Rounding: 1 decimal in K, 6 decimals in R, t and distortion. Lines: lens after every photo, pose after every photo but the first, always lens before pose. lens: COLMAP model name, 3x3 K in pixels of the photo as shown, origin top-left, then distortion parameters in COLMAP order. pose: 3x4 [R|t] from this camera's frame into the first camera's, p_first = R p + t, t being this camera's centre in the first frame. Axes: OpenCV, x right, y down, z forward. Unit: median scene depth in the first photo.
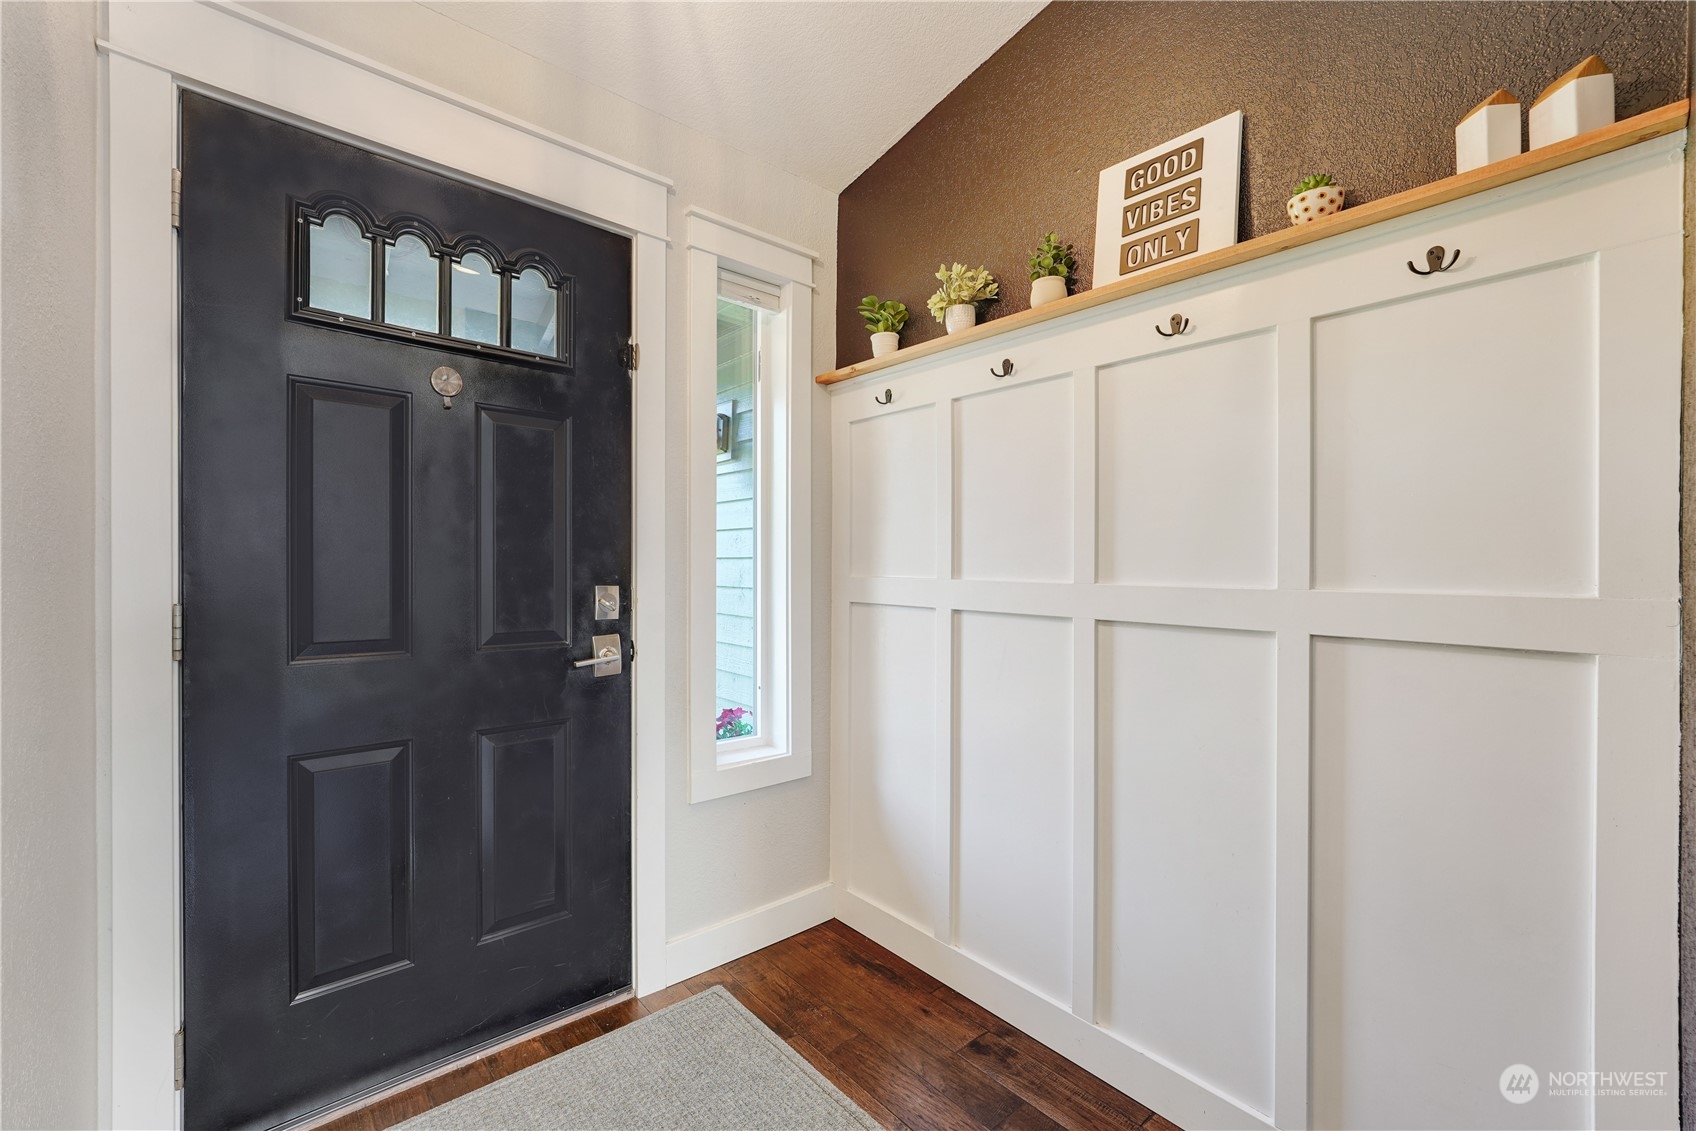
lens RADIAL K [[684.8, 0, 845.6], [0, 684.8, 572.2], [0, 0, 1]] dist [-0.018751, 0.001100]
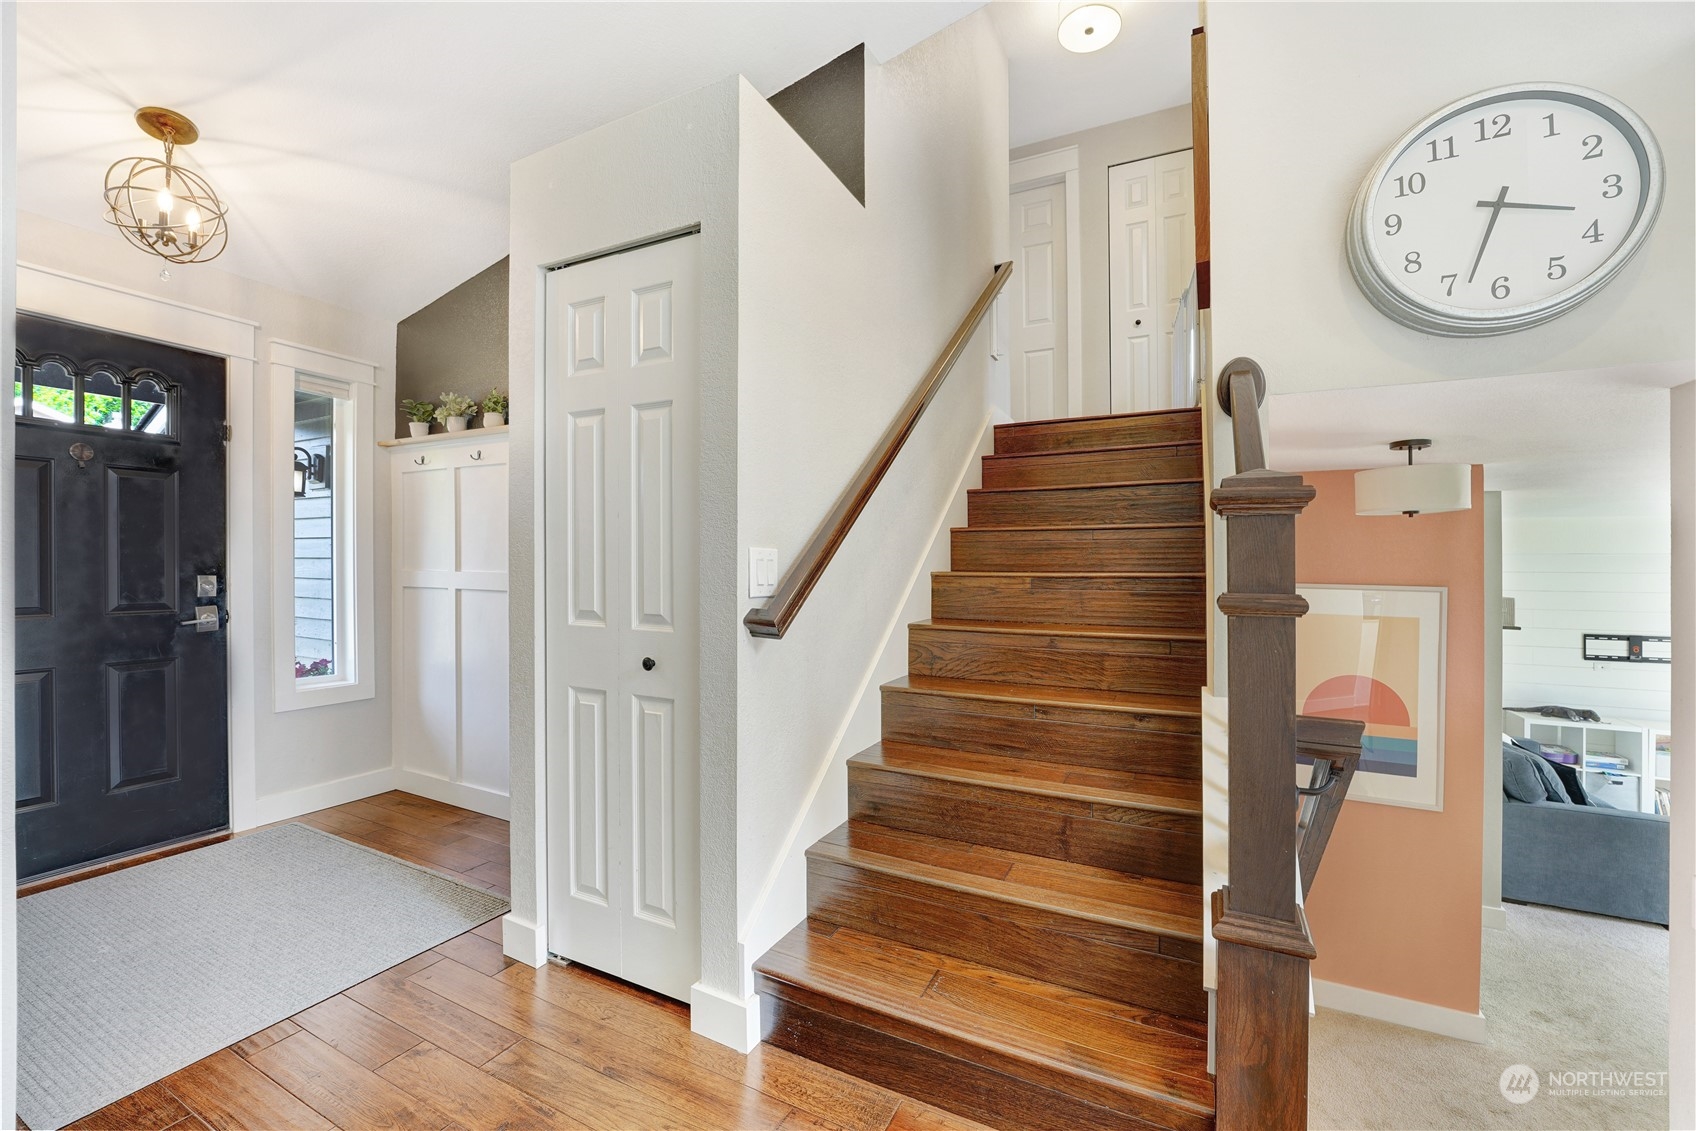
lens RADIAL K [[684.8, 0, 845.3], [0, 684.8, 572.5], [0, 0, 1]] dist [-0.018751, 0.001100]
pose [[0.930005, -0.002136, 0.367541, 0.463044], [-0.000723, 0.999971, 0.007642, -0.000588], [-0.367546, -0.007373, 0.929976, -1.023510]]
